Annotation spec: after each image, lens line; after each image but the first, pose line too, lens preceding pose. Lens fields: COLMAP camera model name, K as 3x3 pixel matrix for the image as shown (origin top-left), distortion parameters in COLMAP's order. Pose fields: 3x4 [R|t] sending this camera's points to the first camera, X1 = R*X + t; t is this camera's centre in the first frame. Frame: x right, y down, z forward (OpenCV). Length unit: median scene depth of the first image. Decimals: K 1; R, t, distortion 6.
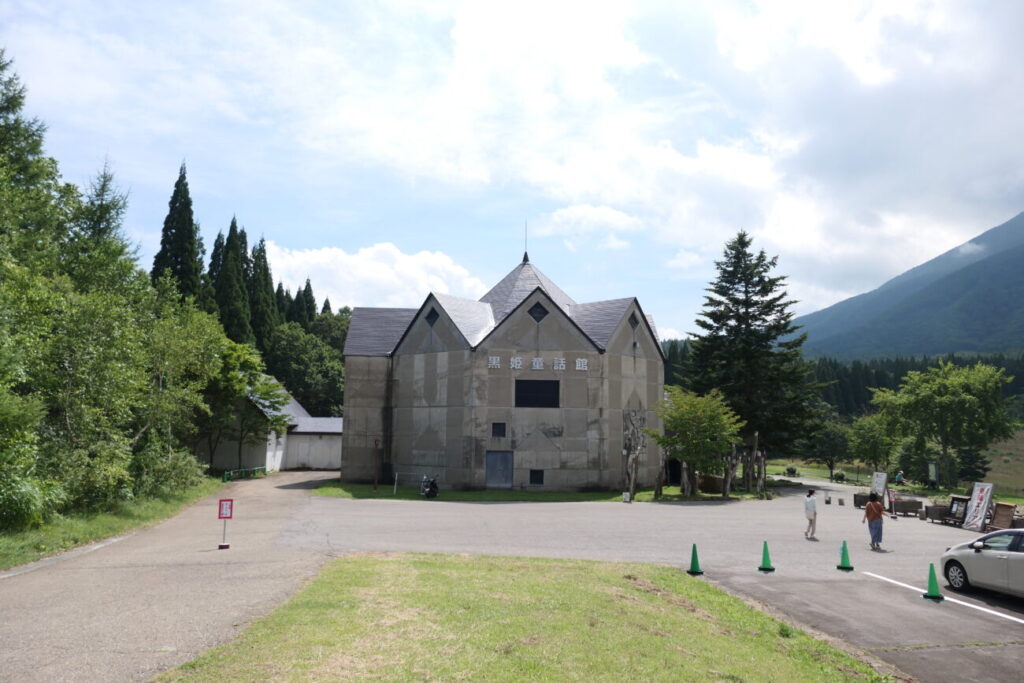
lens RADIAL K [[763.3, 0, 511.9], [0, 763.3, 341.9], [0, 0, 1]] dist [0.002639, 0.002770]
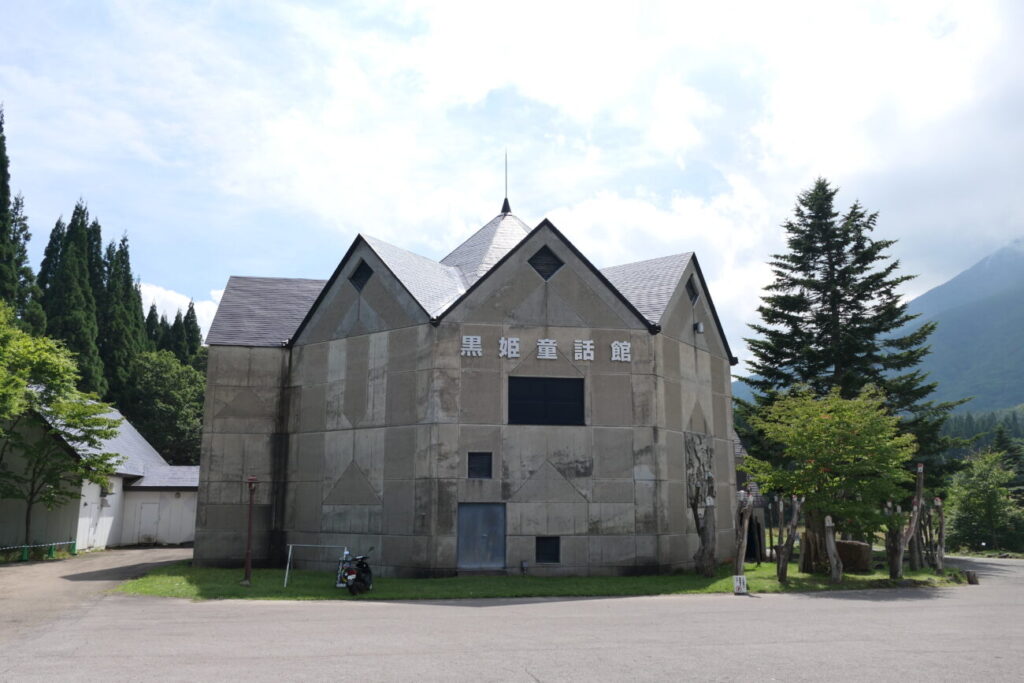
lens RADIAL K [[826.2, 0, 512.0], [0, 826.2, 341.9], [0, 0, 1]] dist [0.002319, -0.000377]
pose [[0.995777, 0.006890, 0.091545, -0.045990], [0.000308, 0.996924, -0.078376, 0.066918], [-0.091804, 0.078074, 0.992712, 0.358388]]
